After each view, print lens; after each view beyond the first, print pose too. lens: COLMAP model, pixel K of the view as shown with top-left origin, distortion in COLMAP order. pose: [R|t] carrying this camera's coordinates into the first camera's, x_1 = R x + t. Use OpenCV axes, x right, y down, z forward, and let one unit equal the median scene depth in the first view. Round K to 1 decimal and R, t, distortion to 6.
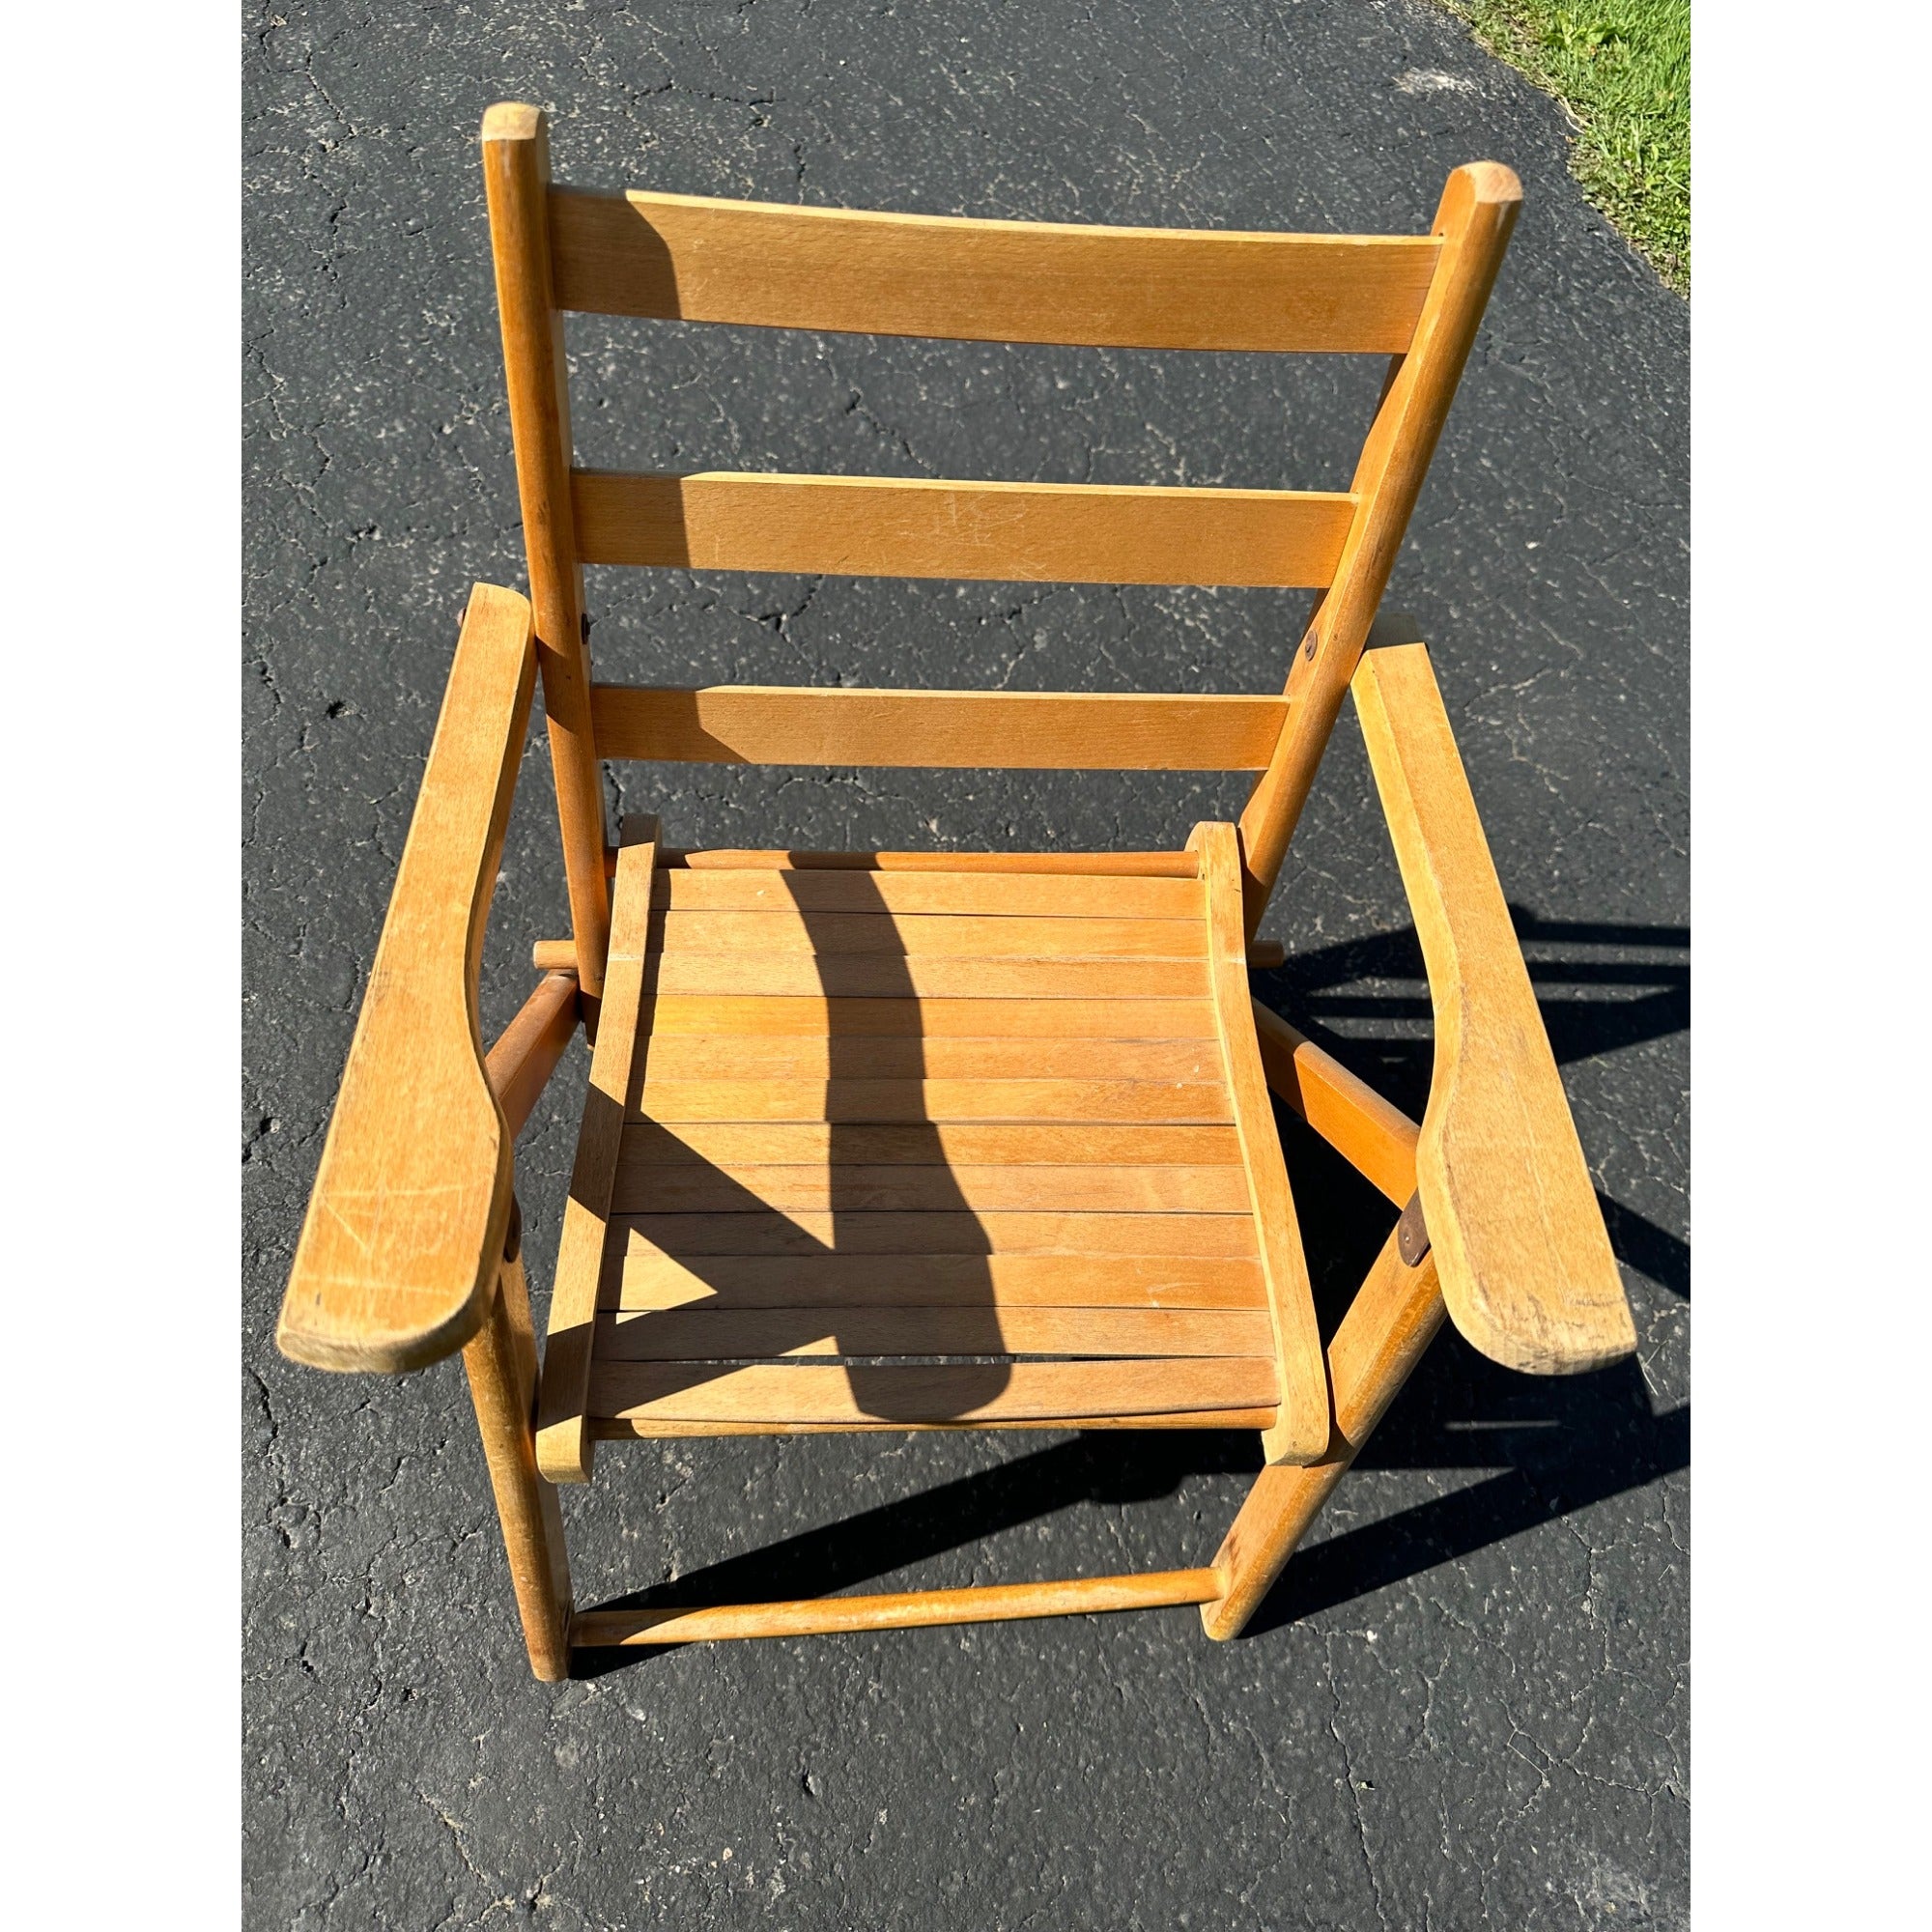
lens RADIAL K [[1359.6, 0, 966.3], [0, 1359.6, 920.0], [0, 0, 1]] dist [0.000214, -0.009817]
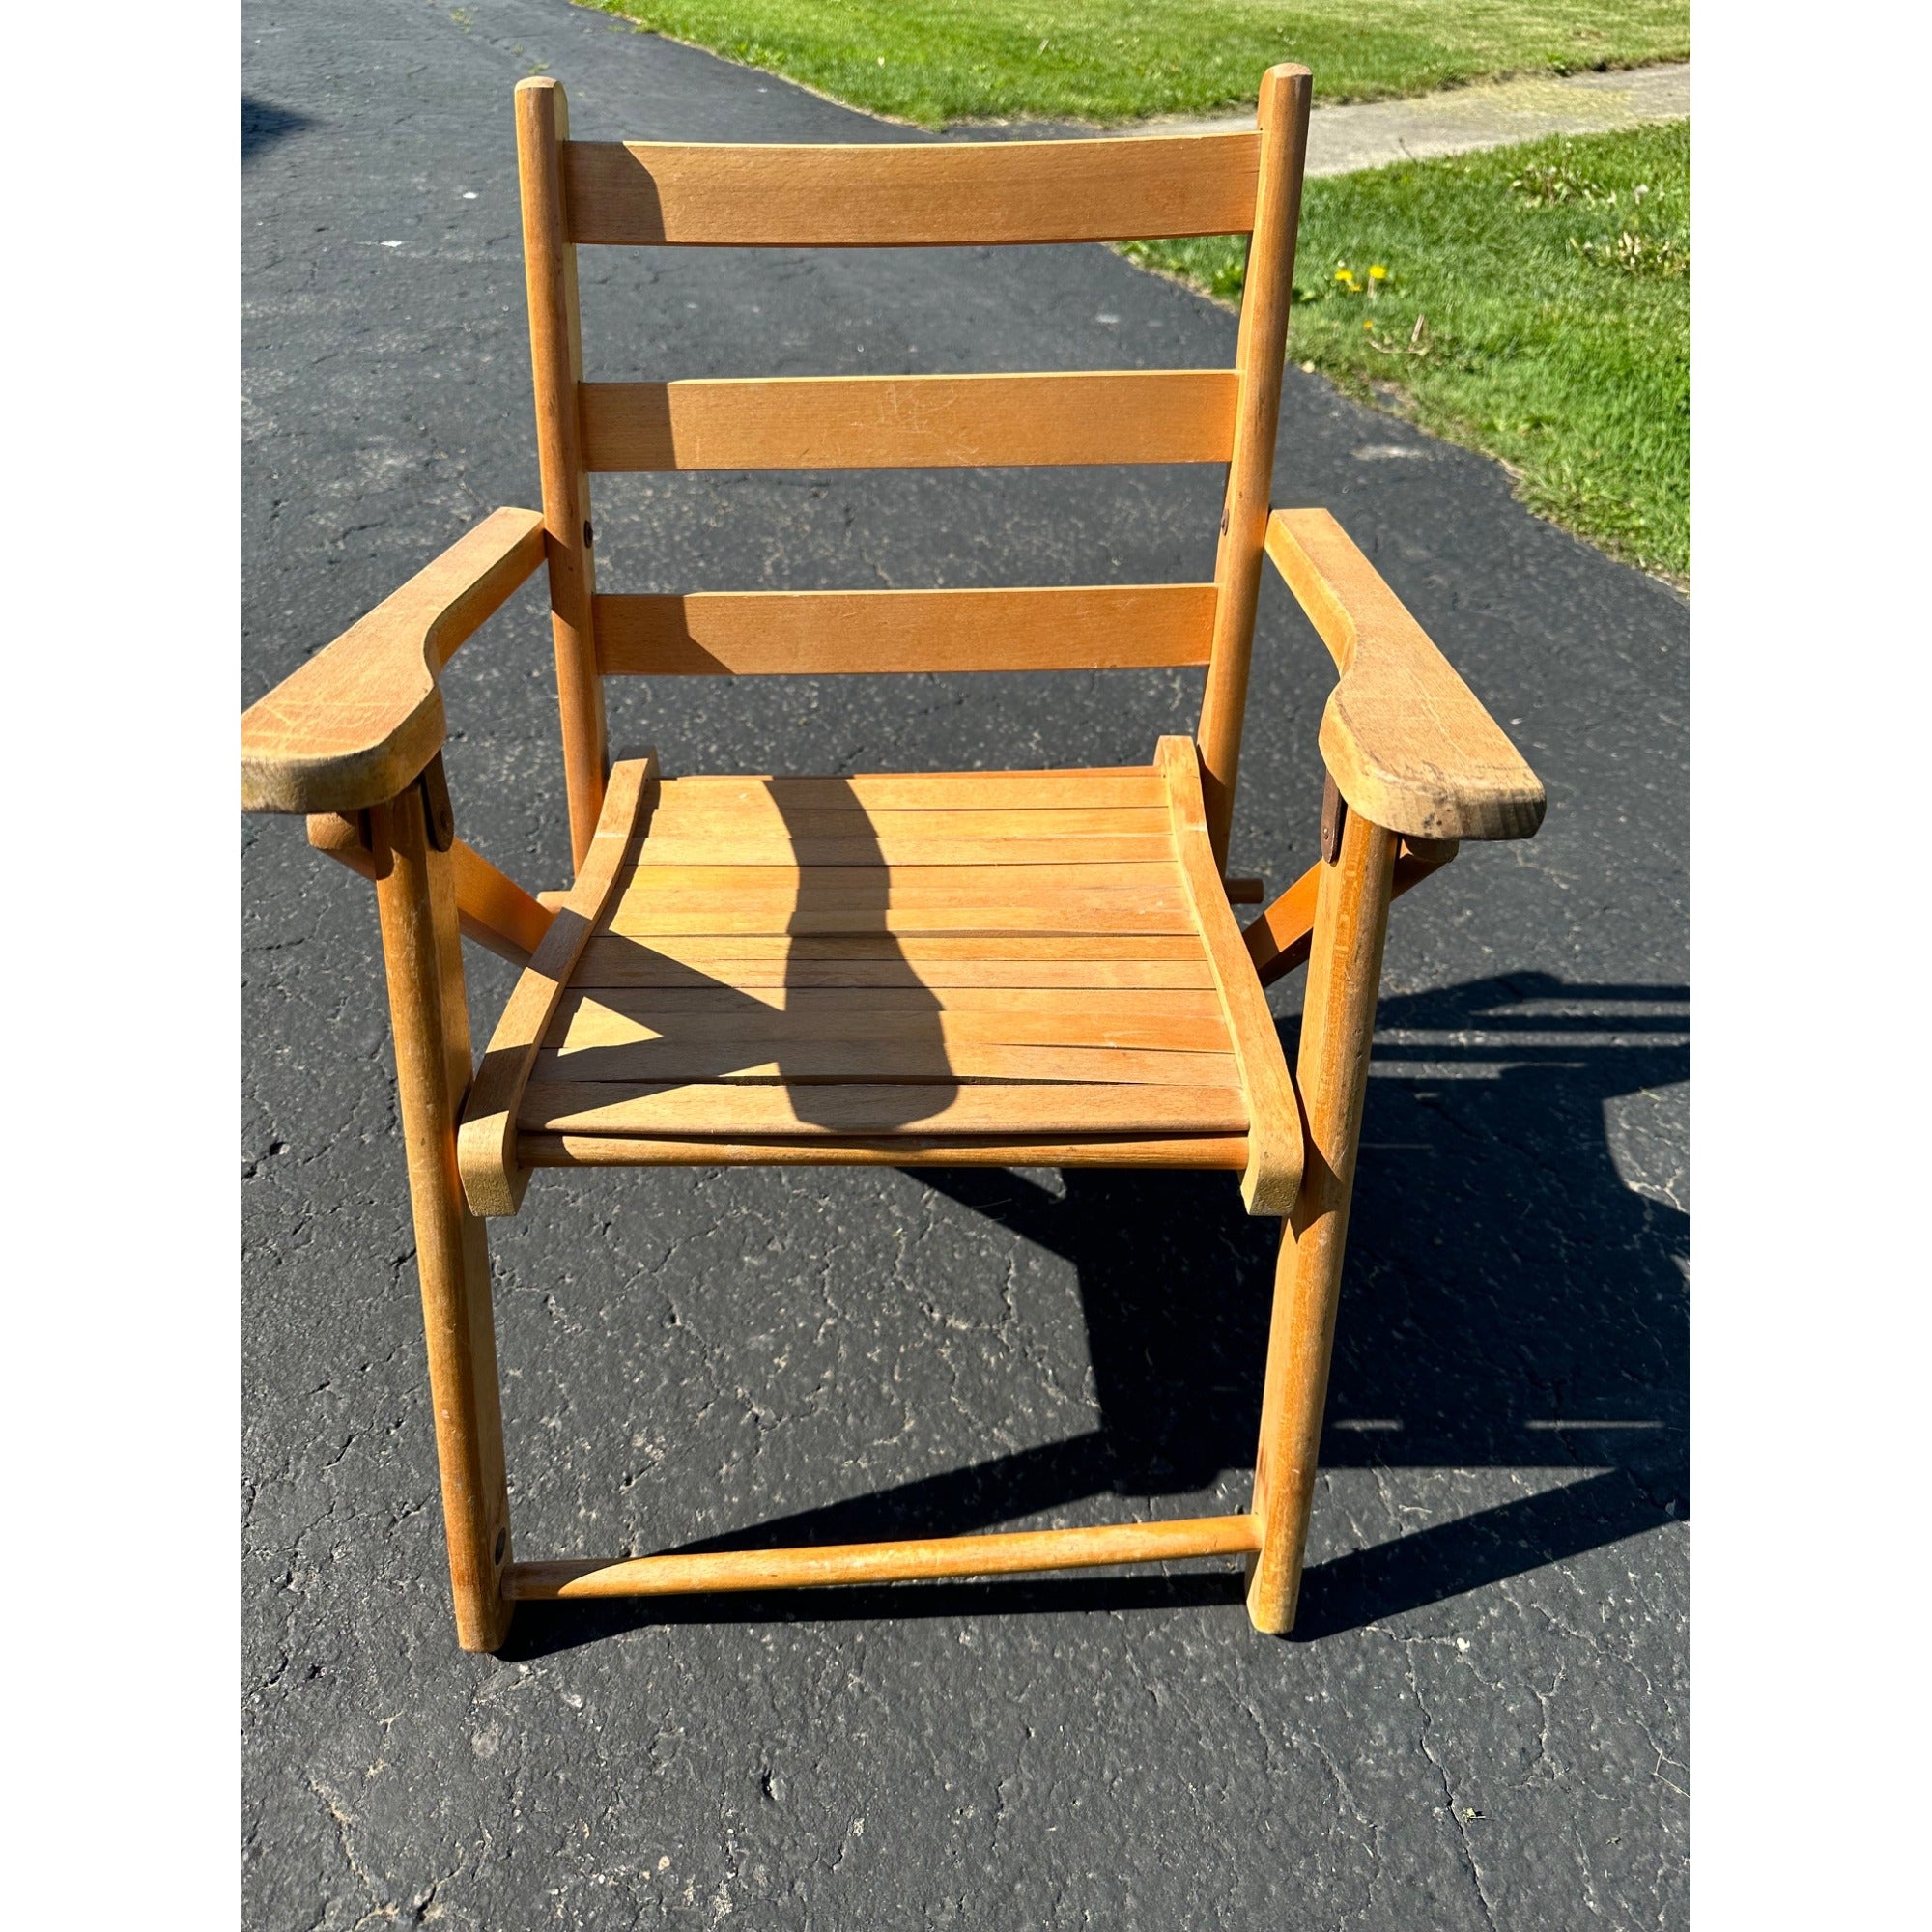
lens RADIAL K [[1347.4, 0, 968.9], [0, 1347.4, 919.1], [0, 0, 1]] dist [0.004083, -0.013862]
pose [[0.996145, -0.057461, -0.066289, 0.085836], [0.029012, 0.928893, -0.369211, 0.443467], [0.082791, 0.365864, 0.926978, 0.063114]]
